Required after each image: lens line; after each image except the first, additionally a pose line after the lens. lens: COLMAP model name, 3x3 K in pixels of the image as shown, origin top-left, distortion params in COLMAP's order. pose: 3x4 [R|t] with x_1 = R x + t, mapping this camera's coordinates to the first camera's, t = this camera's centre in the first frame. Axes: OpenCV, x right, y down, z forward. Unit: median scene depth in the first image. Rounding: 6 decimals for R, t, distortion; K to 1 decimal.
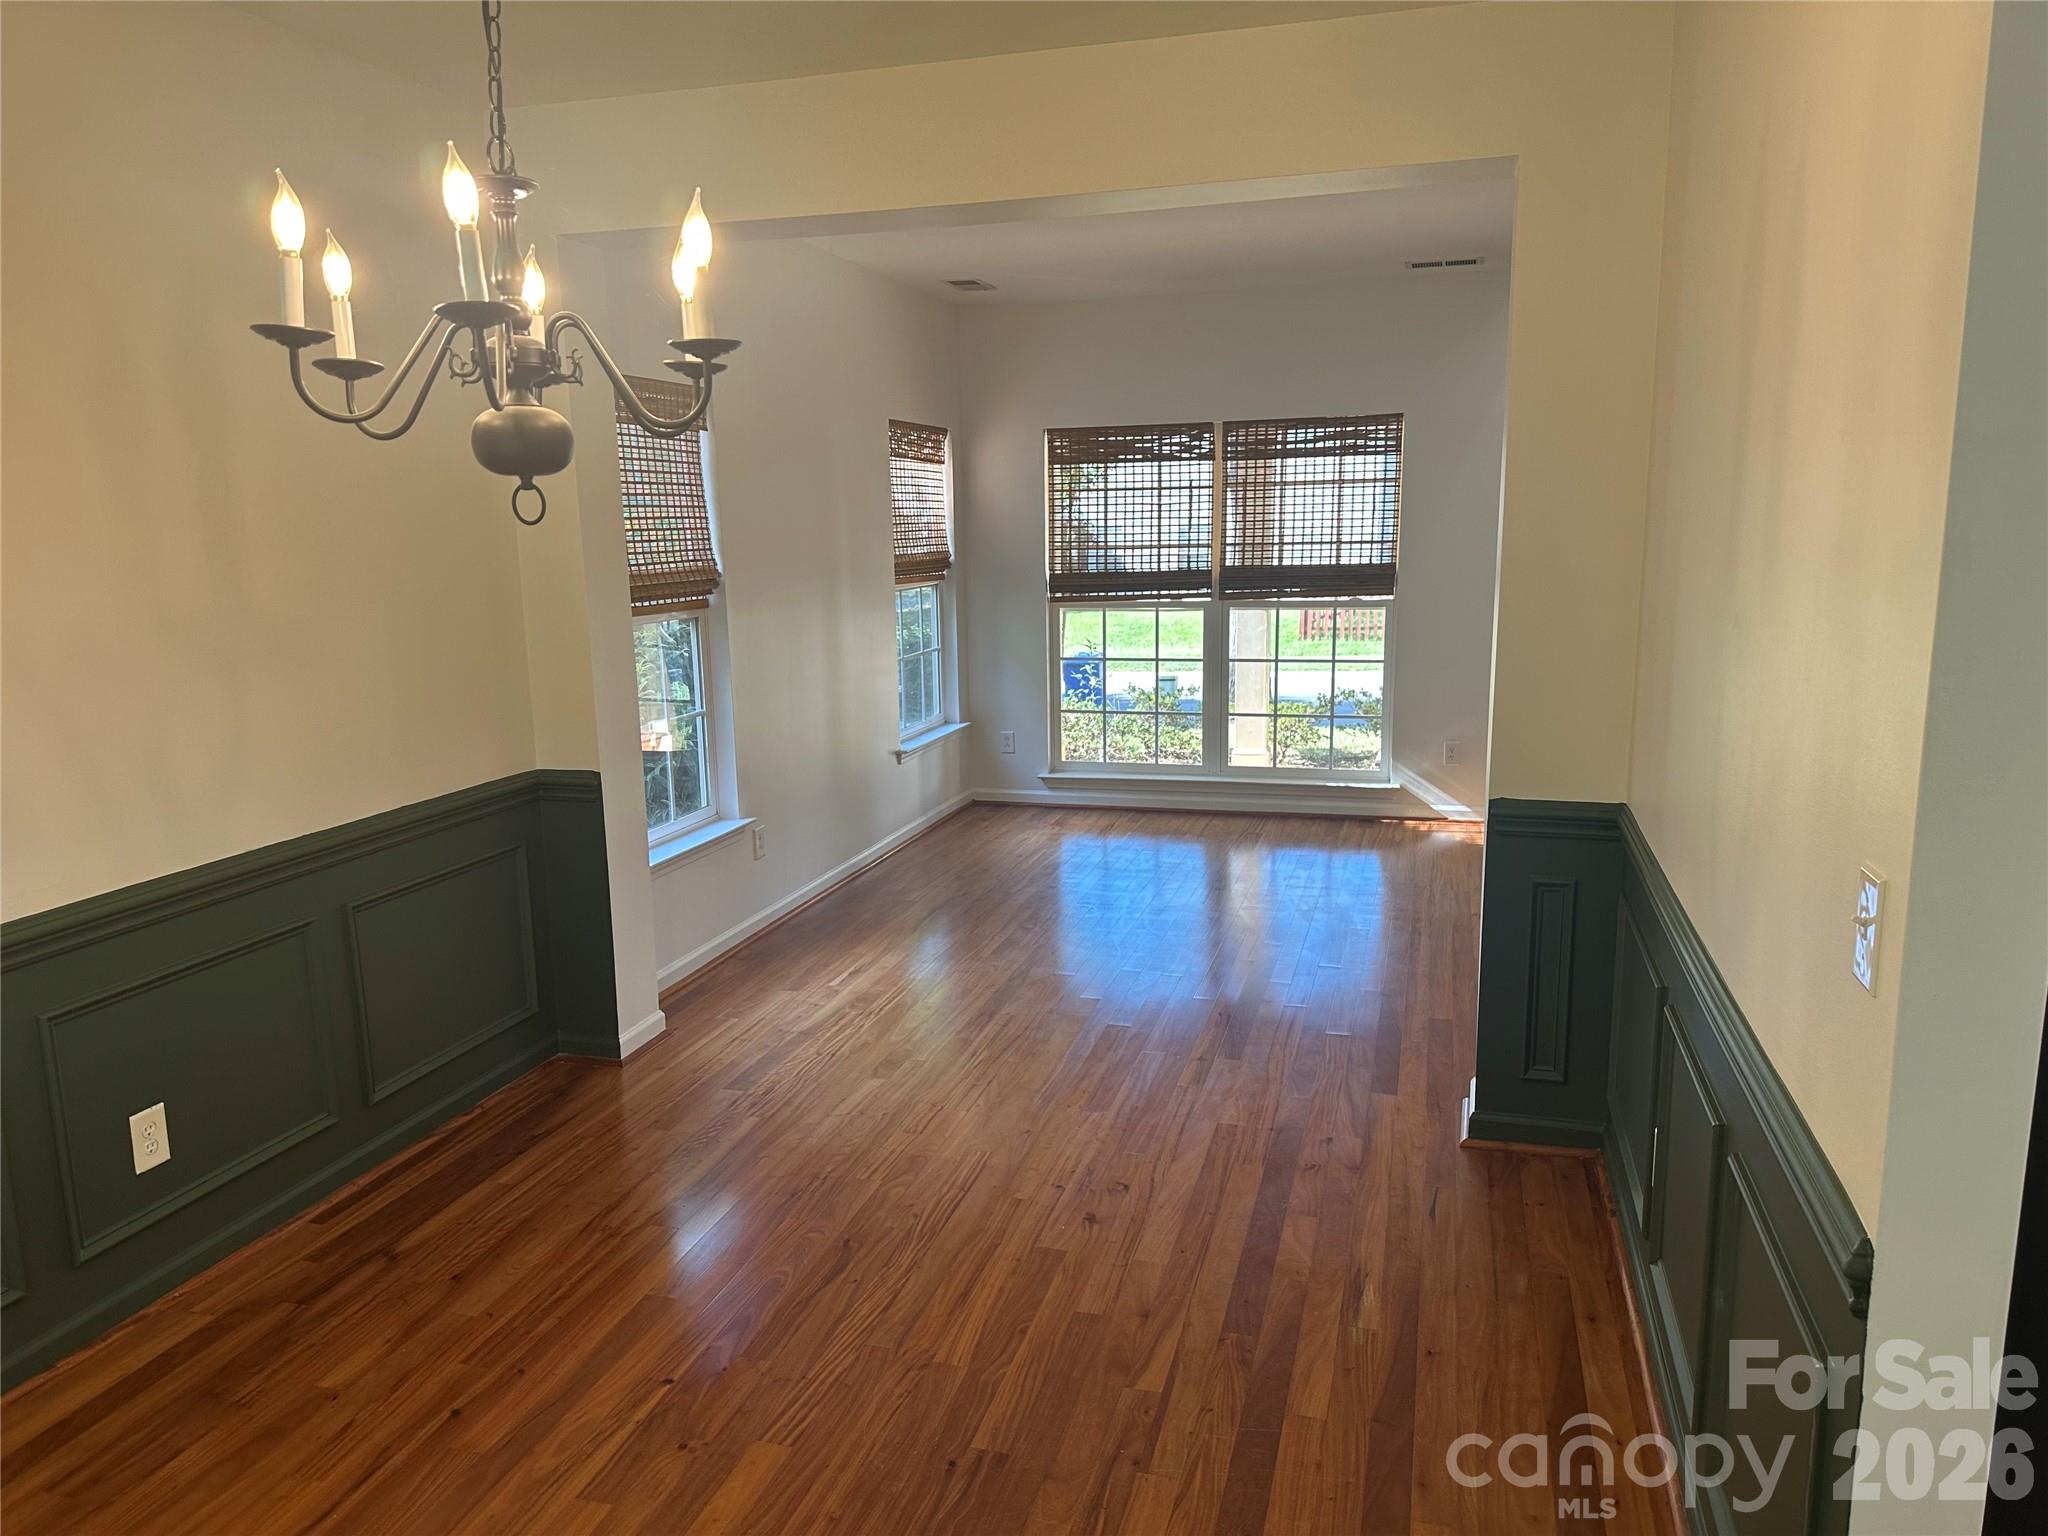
lens RADIAL K [[1430.0, 0, 1024.0], [0, 1430.0, 768.0], [0, 0, 1]] dist [0.007645, 0.000721]
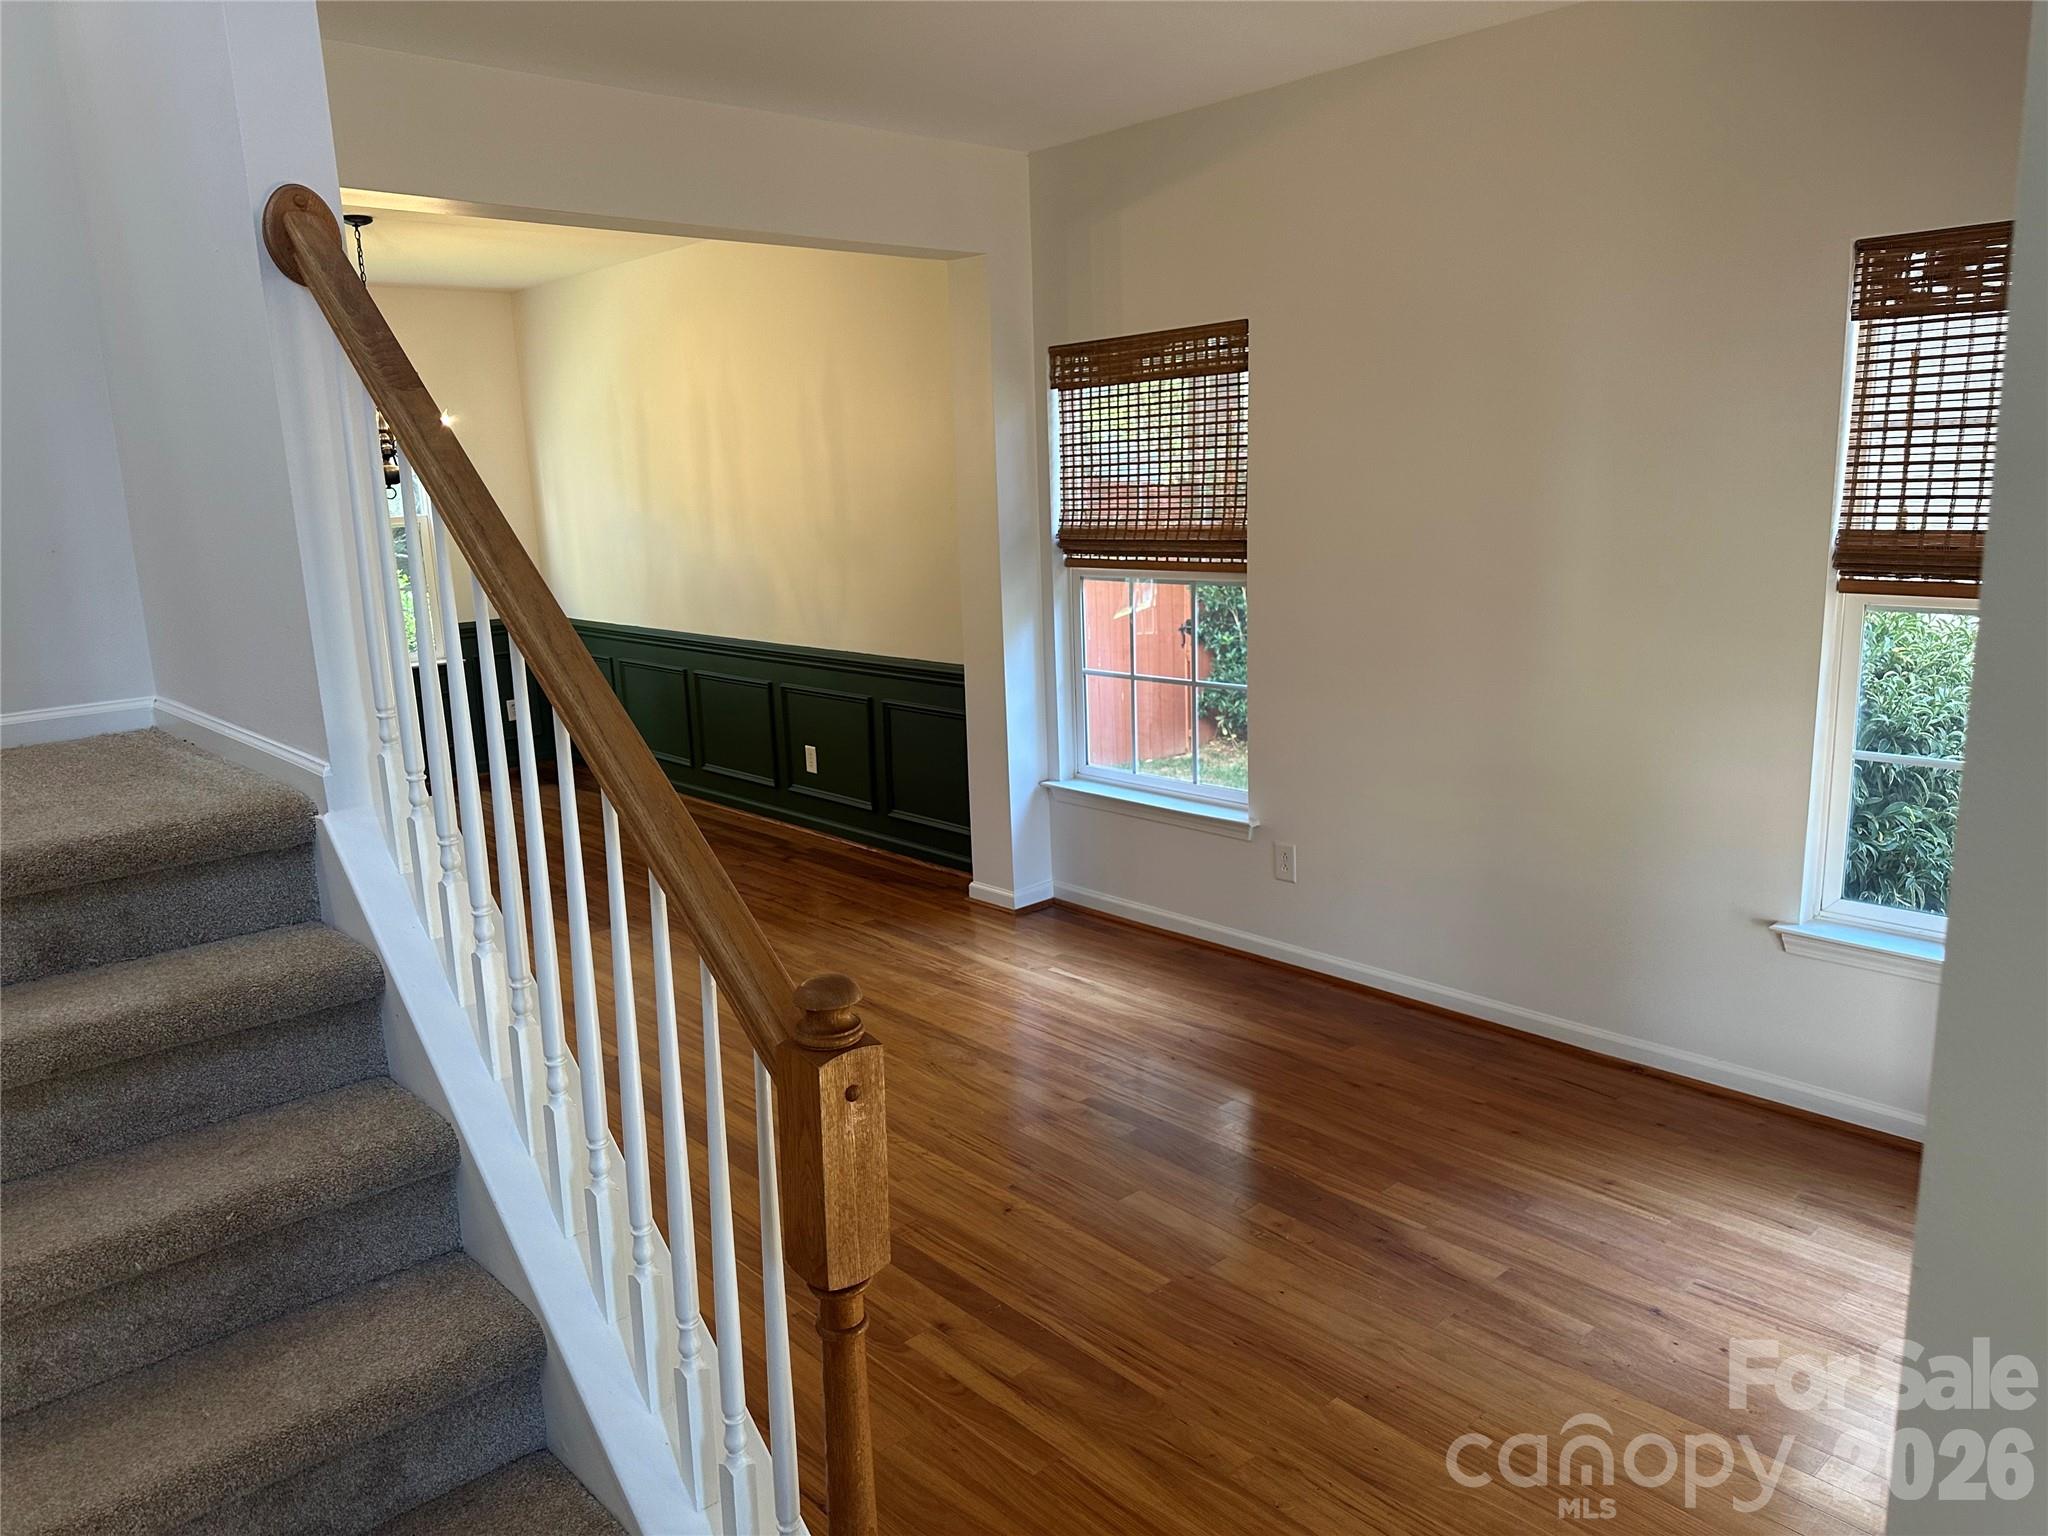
lens RADIAL K [[1430.0, 0, 1024.0], [0, 1430.0, 768.0], [0, 0, 1]] dist [0.007645, 0.000721]
pose [[-0.530244, 0.196839, -0.824679, 0.691550], [-0.107819, 0.949125, 0.295867, -0.277912], [0.840962, 0.245798, -0.482044, 1.535151]]
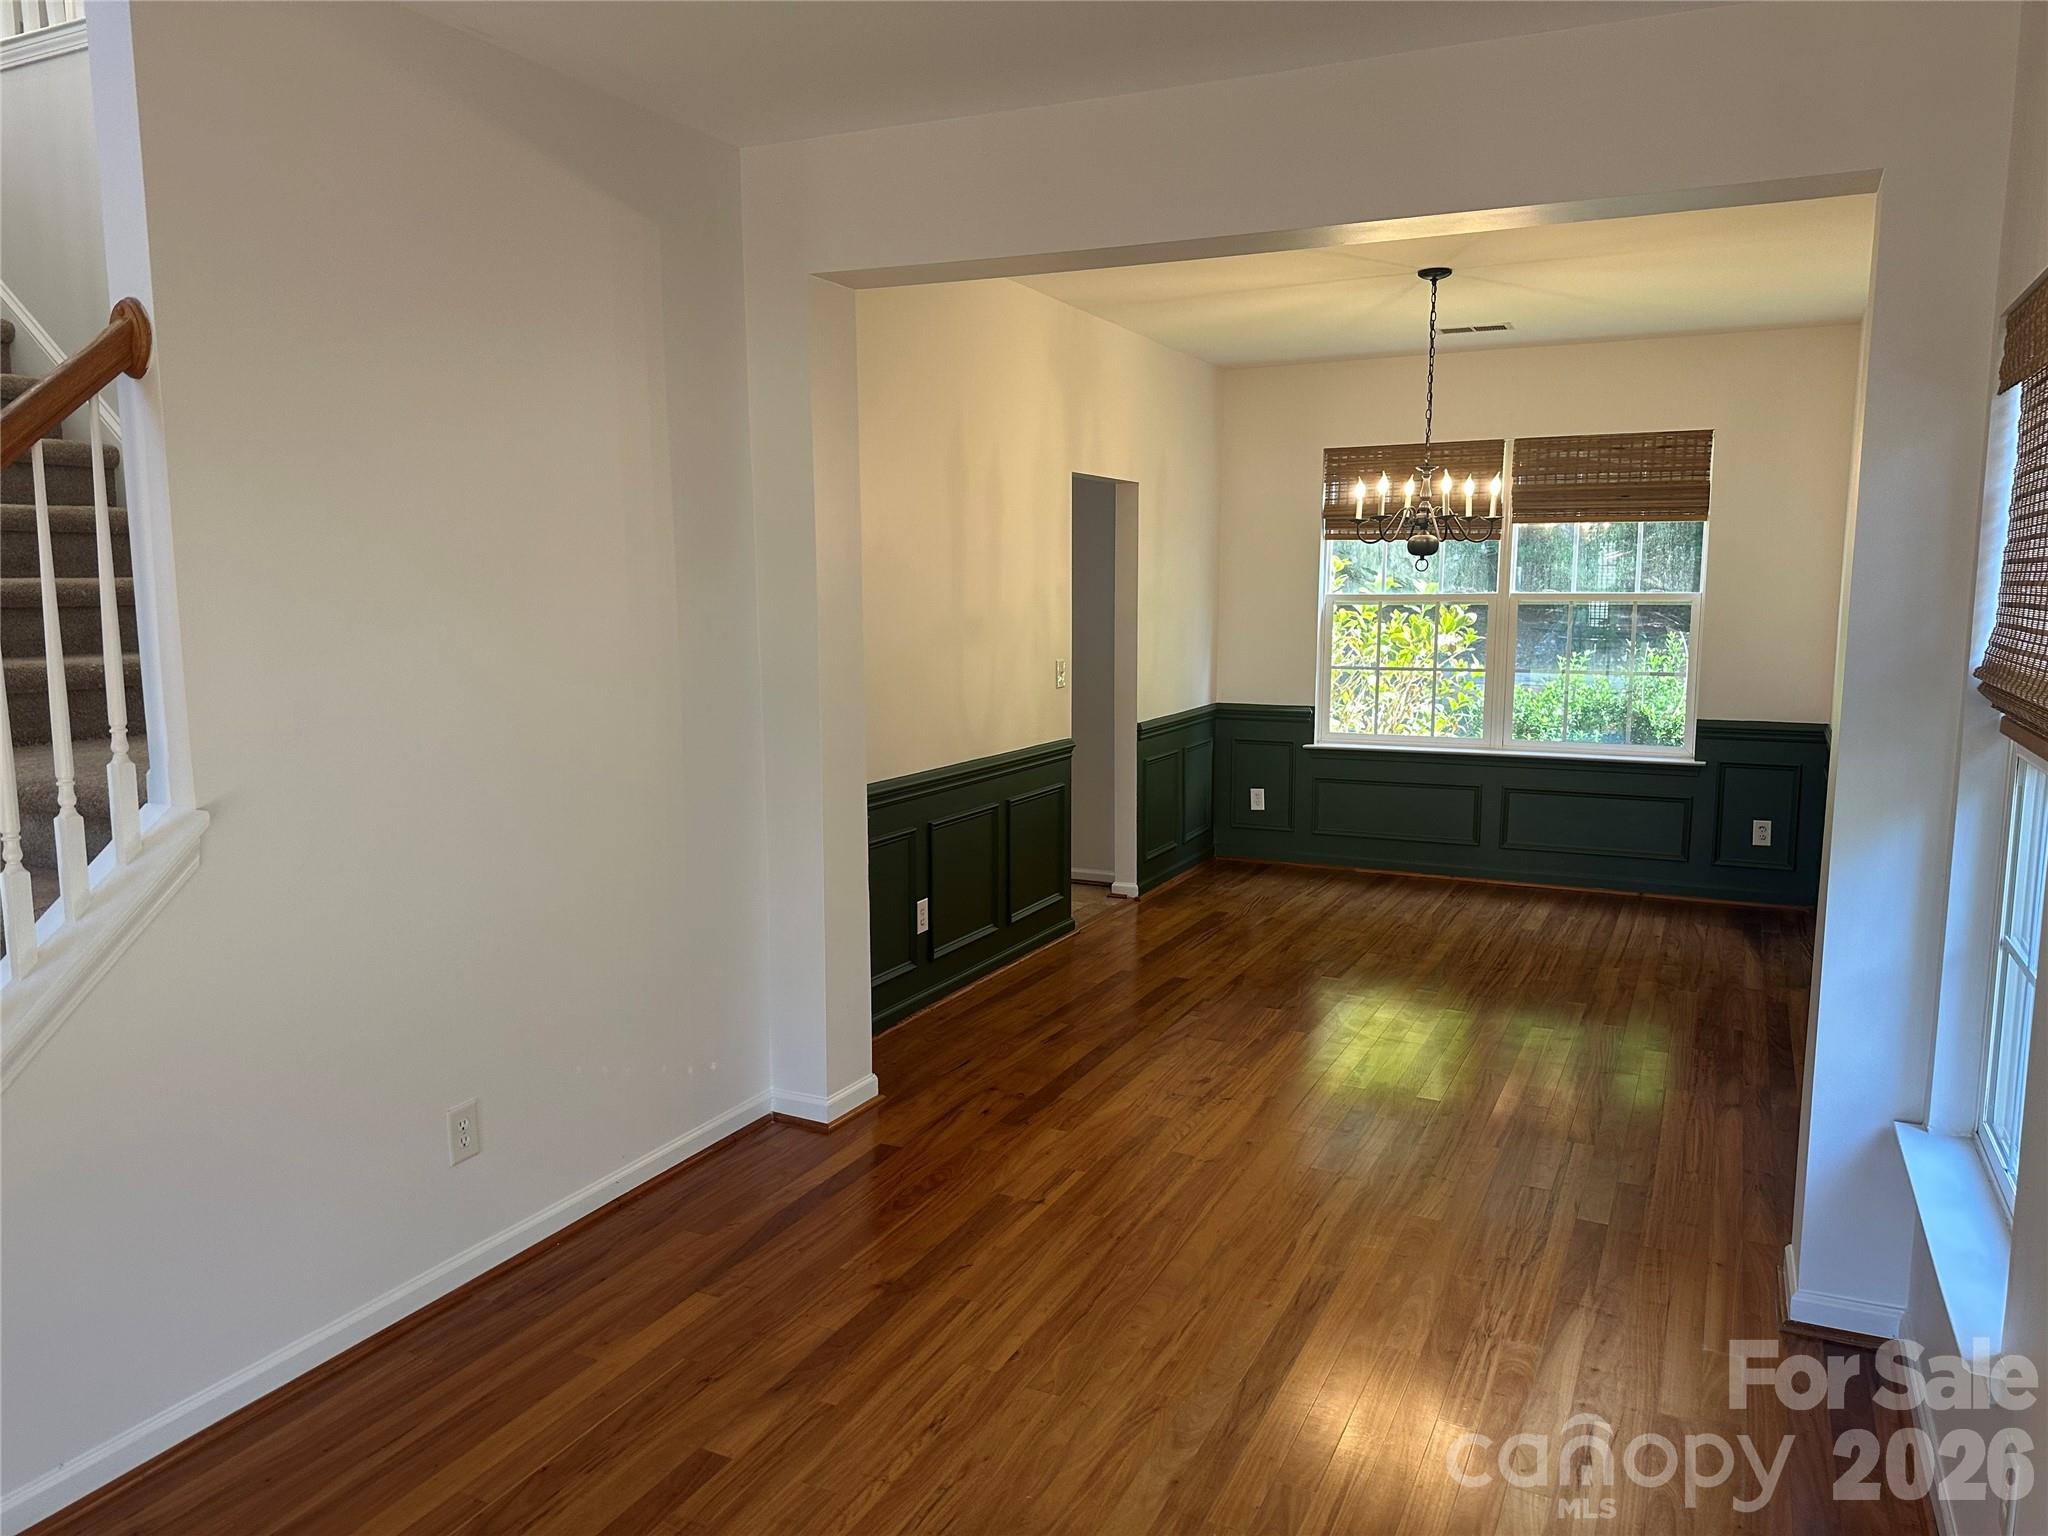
lens RADIAL K [[1430.0, 0, 1024.0], [0, 1430.0, 768.0], [0, 0, 1]] dist [0.007645, 0.000721]
pose [[-0.984494, -0.006949, 0.175280, -0.012727], [0.046216, 0.953638, 0.297387, -0.277859], [-0.169220, 0.300877, -0.938530, 1.599840]]
